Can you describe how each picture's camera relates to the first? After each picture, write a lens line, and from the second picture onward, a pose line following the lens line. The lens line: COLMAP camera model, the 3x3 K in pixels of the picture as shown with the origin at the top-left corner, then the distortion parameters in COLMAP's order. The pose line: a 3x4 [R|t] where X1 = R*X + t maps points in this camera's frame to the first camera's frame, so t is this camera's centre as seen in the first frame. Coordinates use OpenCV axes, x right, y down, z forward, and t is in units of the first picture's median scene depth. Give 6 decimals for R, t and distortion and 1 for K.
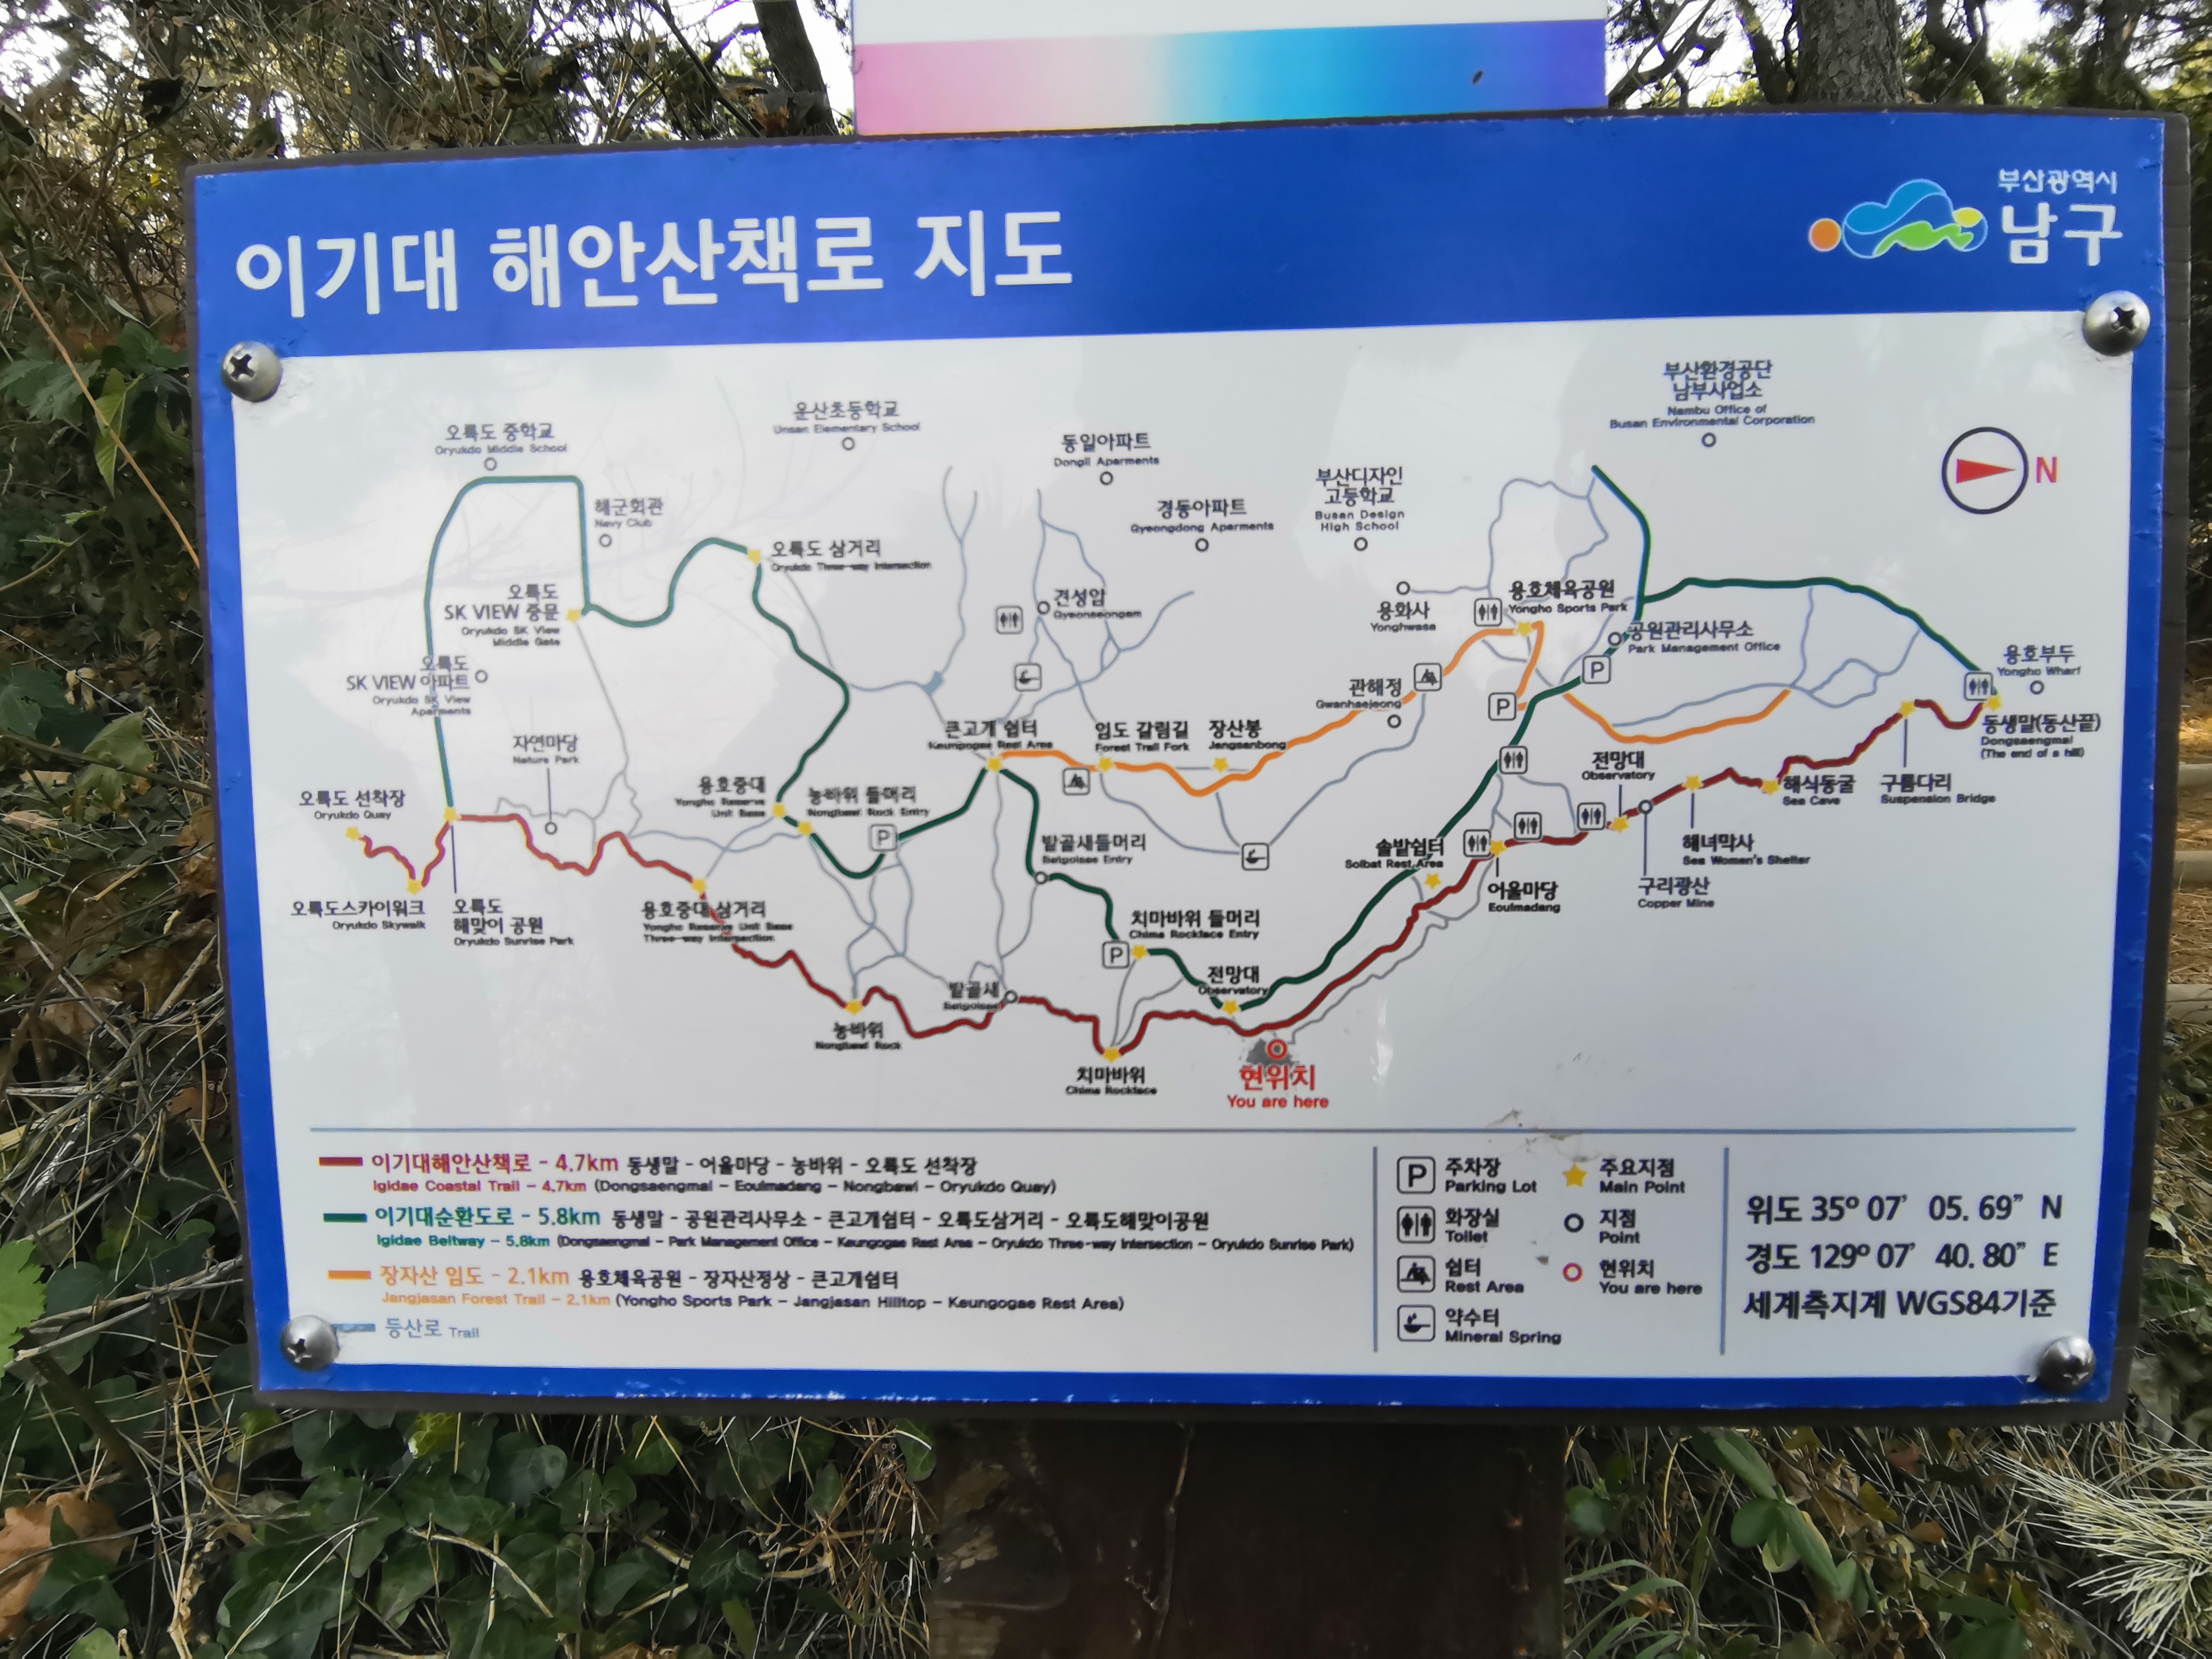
lens RADIAL K [[1061.2, 0, 1107.7], [0, 1061.2, 832.1], [0, 0, 1]] dist [0.017078, -0.023781]
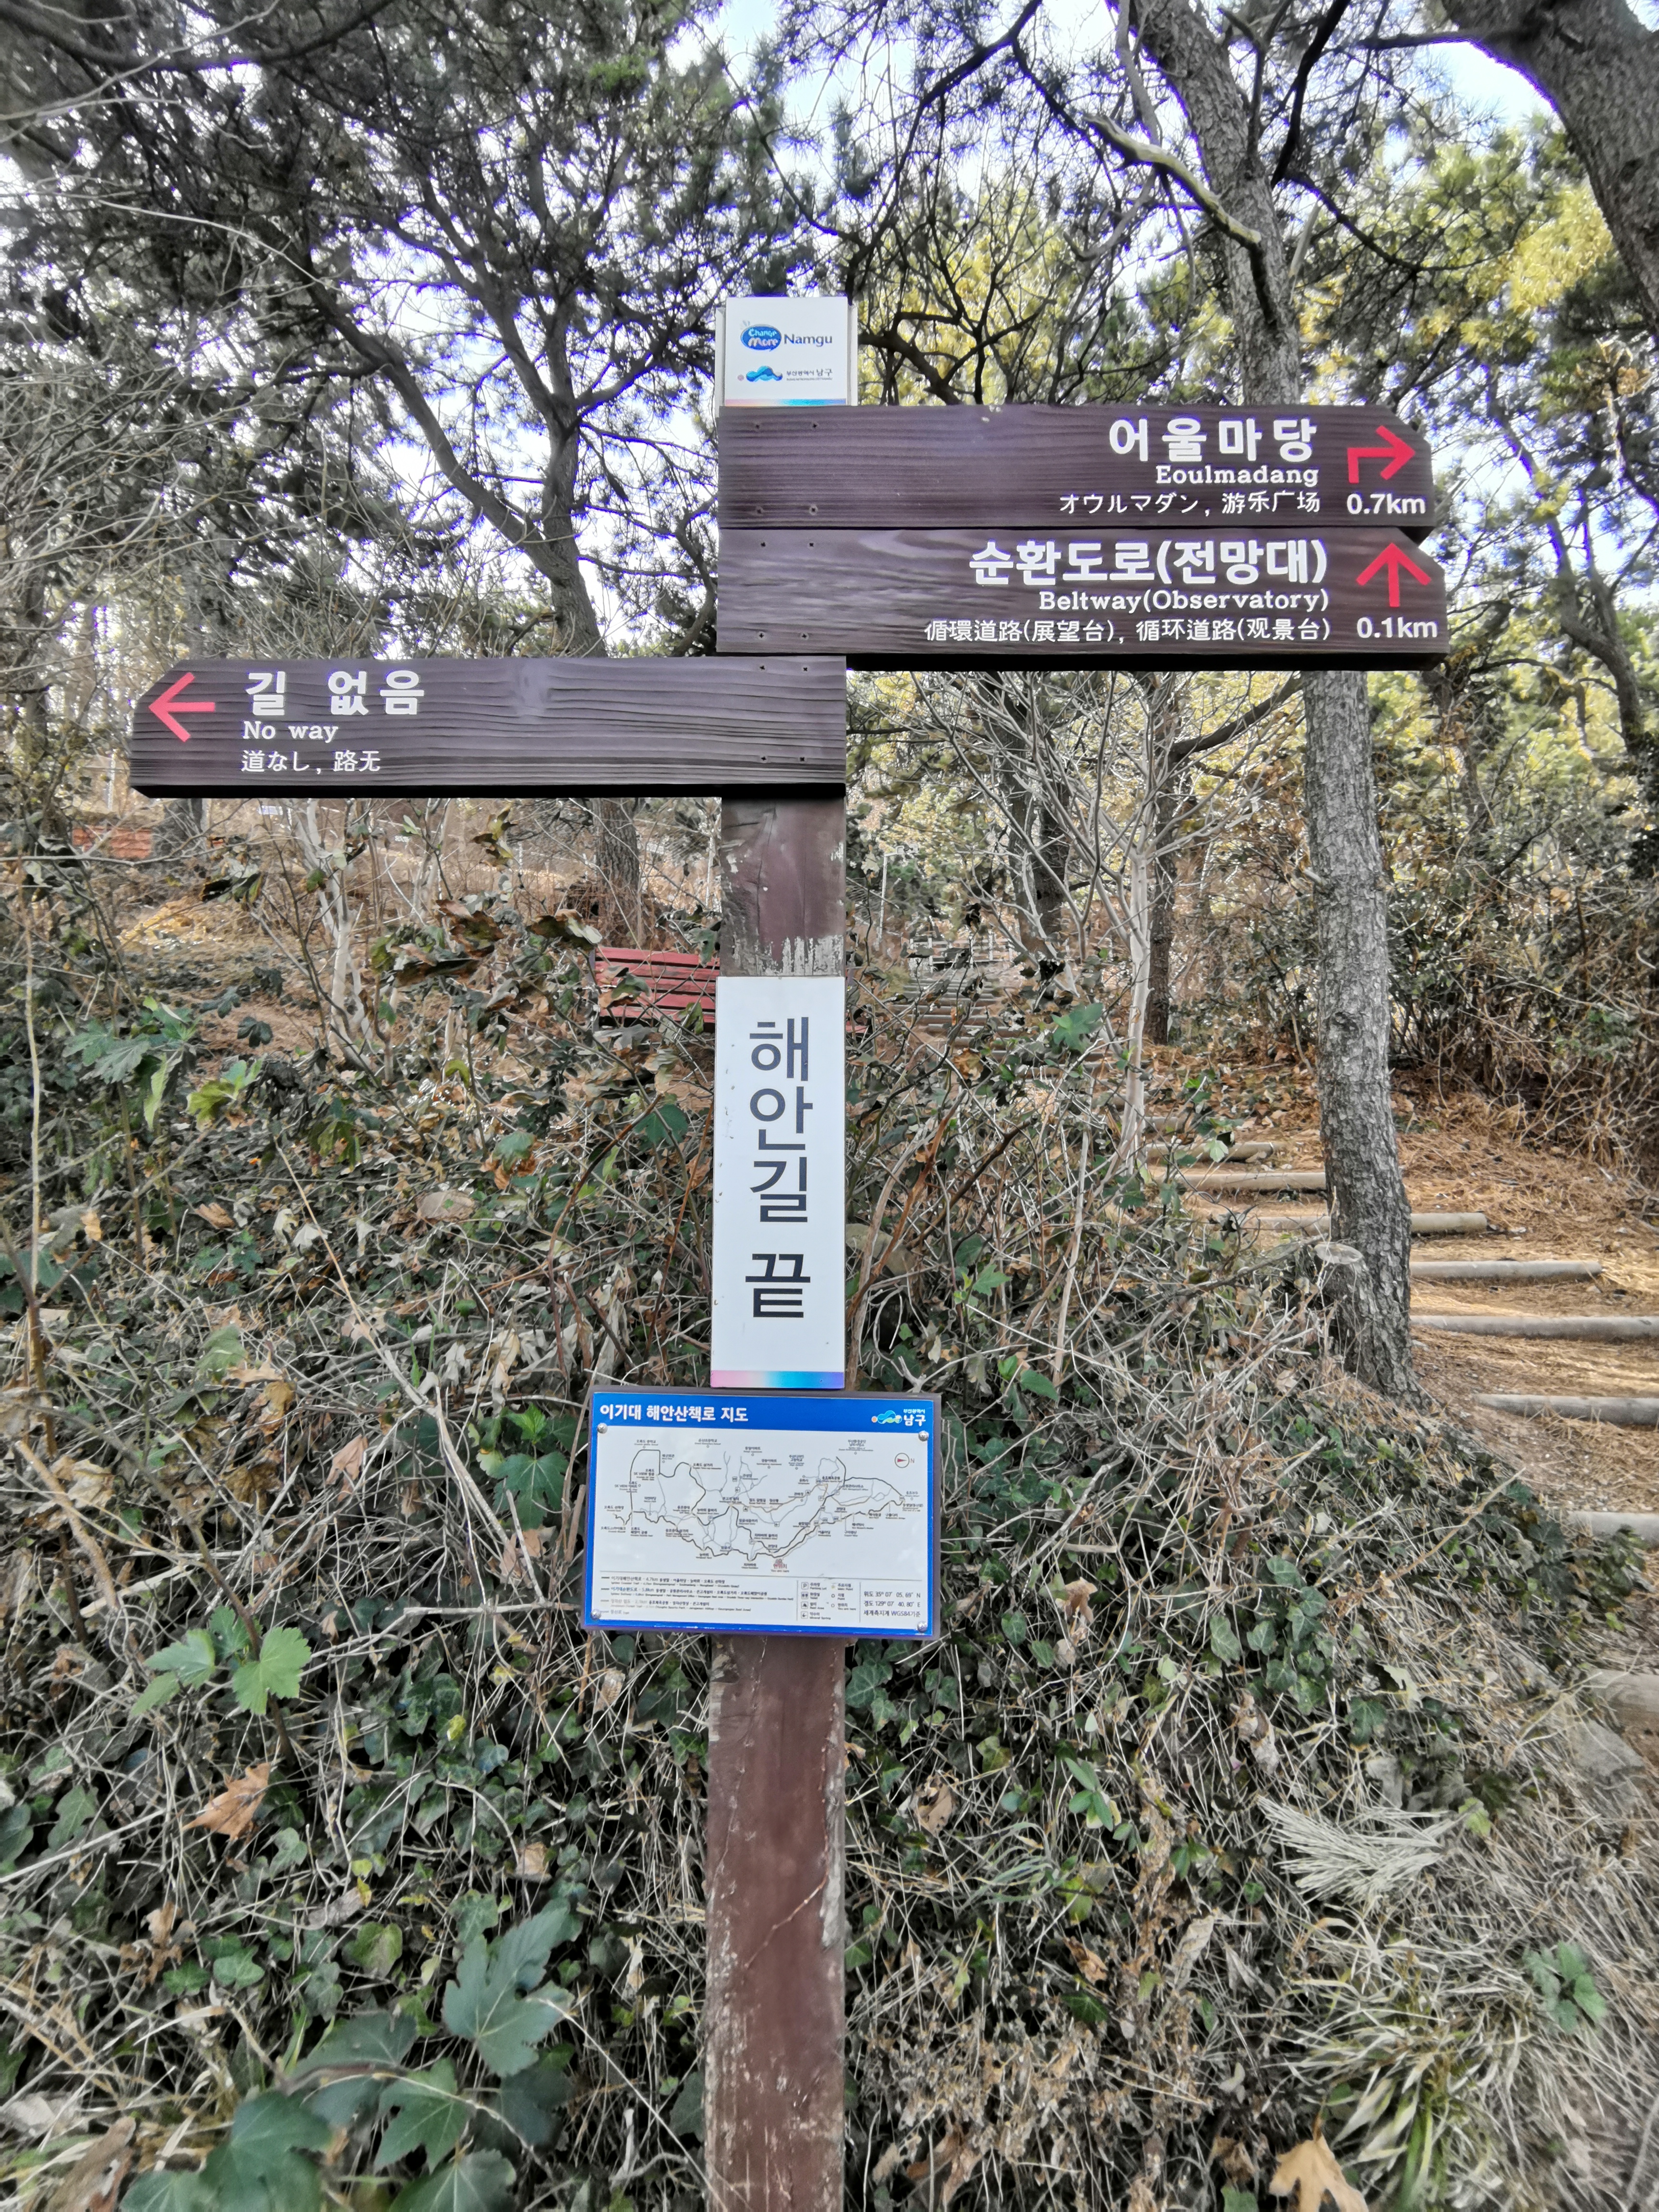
lens RADIAL K [[1061.2, 0, 827.5], [0, 1061.2, 1129.6], [0, 0, 1]] dist [0.017078, -0.023781]
pose [[0.999594, 0.024406, -0.014699, 0.434174], [-0.026460, 0.986547, -0.161325, -1.125234], [0.010564, 0.161648, 0.986792, -4.831252]]
